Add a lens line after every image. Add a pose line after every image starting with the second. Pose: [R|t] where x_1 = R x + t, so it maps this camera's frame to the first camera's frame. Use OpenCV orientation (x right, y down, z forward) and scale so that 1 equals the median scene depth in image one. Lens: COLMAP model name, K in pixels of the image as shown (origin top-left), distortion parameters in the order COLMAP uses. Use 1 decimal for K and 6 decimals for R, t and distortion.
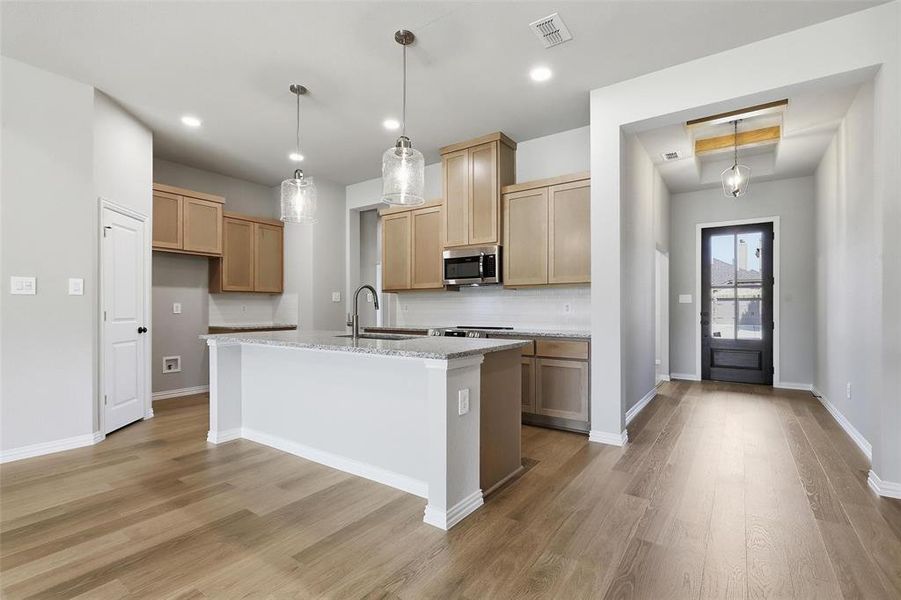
lens RADIAL K [[411.5, 0, 453.2], [0, 411.5, 311.5], [0, 0, 1]] dist [0.000671, -0.001092]
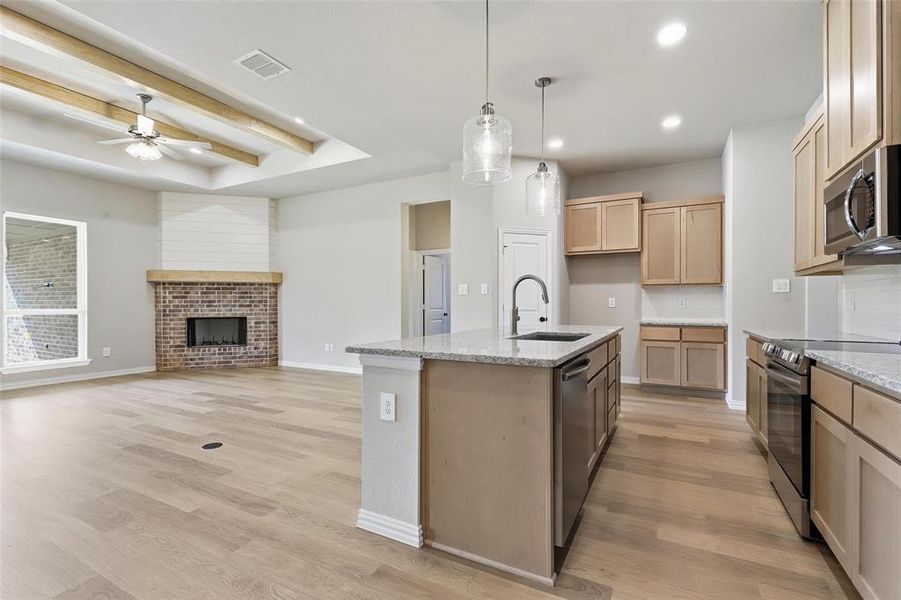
lens RADIAL K [[411.5, 0, 449.6], [0, 411.5, 305.9], [0, 0, 1]] dist [0.000671, -0.001092]
pose [[0.113286, 0.004809, -0.993551, 0.507321], [-0.006128, 0.999973, 0.004141, -0.001072], [0.993544, 0.005620, 0.113312, 0.568240]]
